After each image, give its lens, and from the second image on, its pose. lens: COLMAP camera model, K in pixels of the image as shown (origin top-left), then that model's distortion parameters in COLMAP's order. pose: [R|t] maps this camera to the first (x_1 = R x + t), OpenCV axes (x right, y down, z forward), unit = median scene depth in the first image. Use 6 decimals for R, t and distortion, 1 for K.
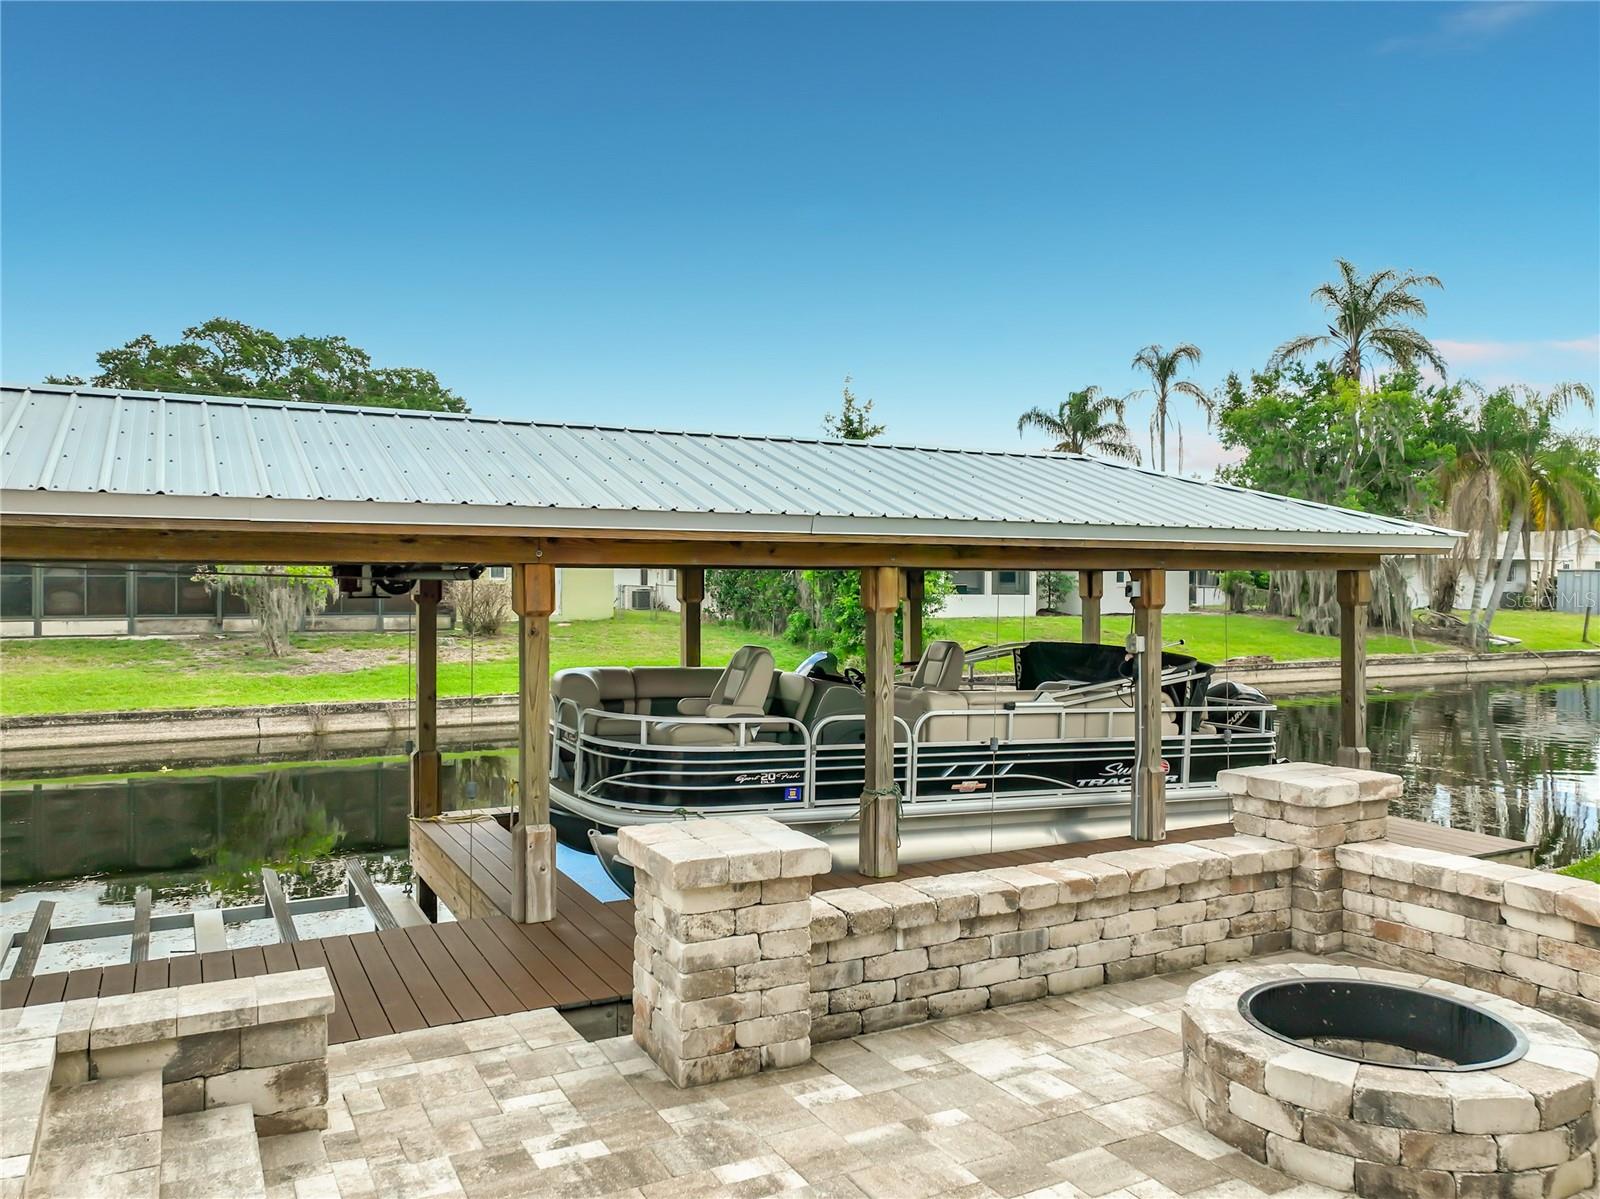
lens RADIAL K [[1184.1, 0, 802.2], [0, 1184.1, 577.6], [0, 0, 1]] dist [0.002580, 0.002045]
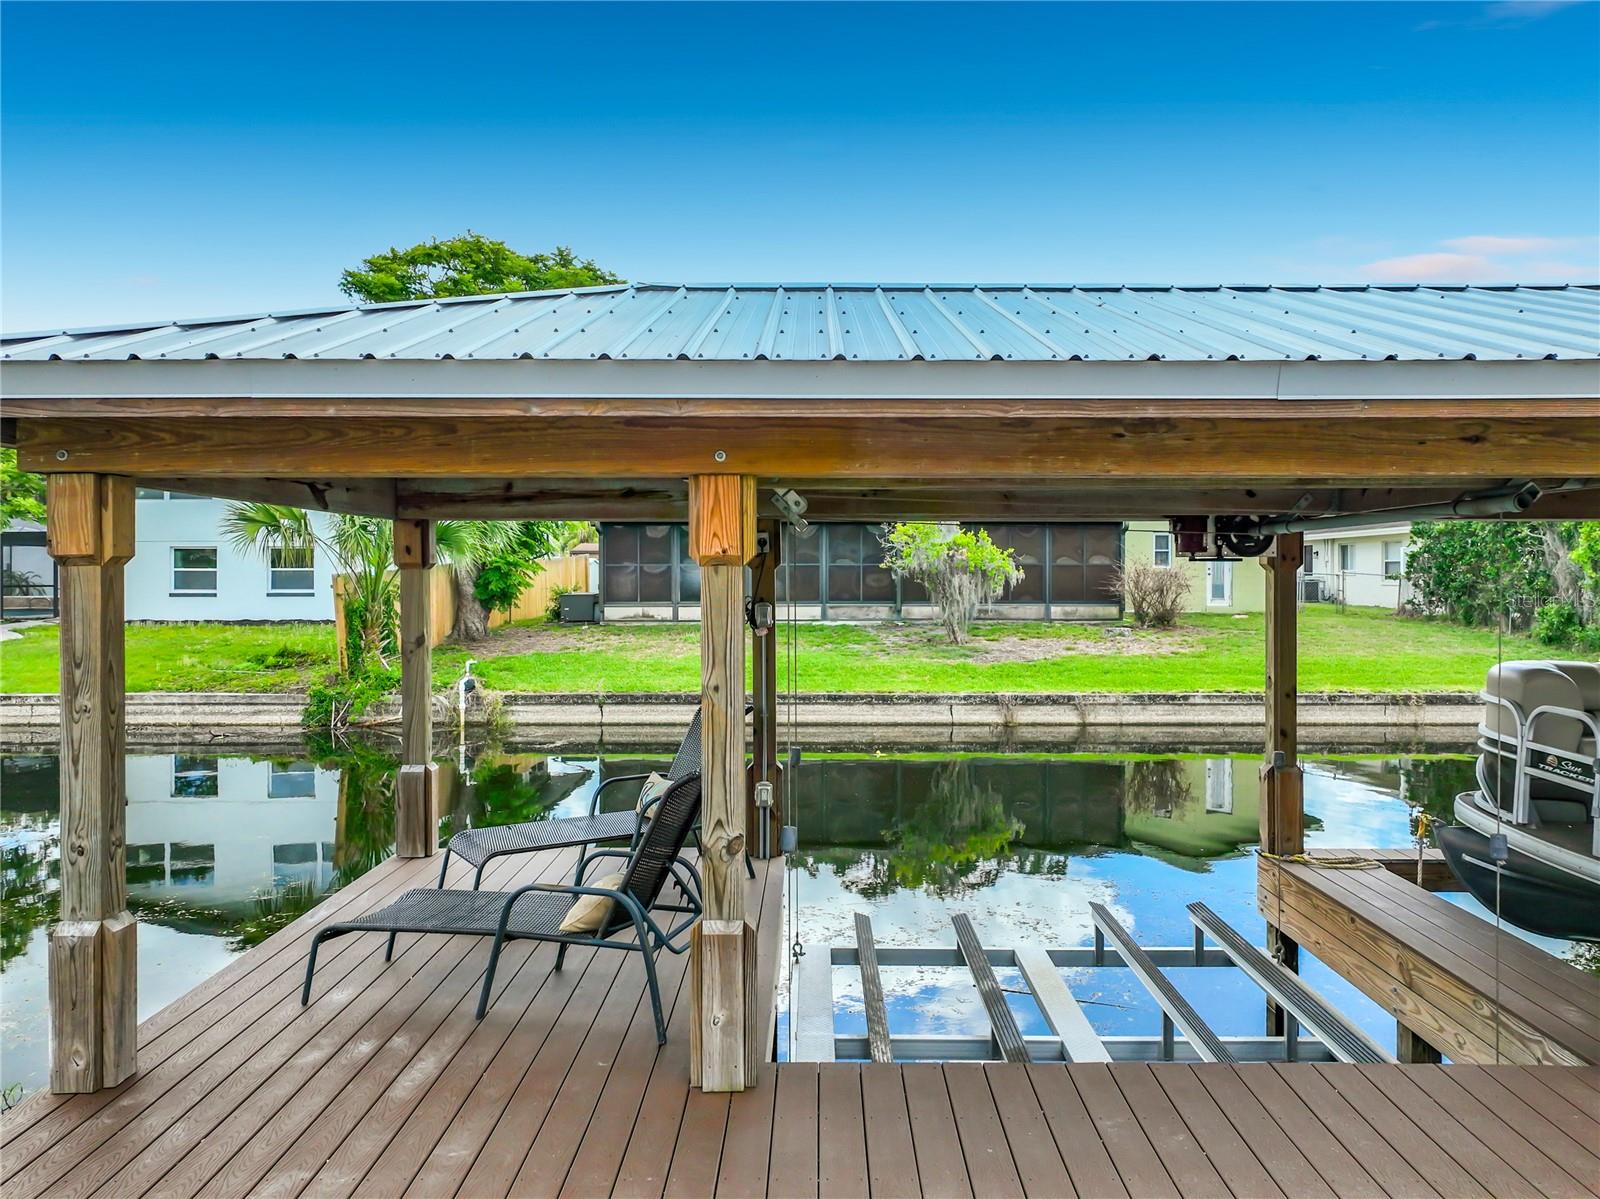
lens RADIAL K [[1184.1, 0, 802.2], [0, 1184.1, 577.6], [0, 0, 1]] dist [0.002580, 0.002045]
pose [[0.877162, -0.003923, -0.480178, -0.092888], [0.005458, 0.999983, 0.001801, 0.010107], [0.480163, -0.004200, 0.877169, 0.081083]]
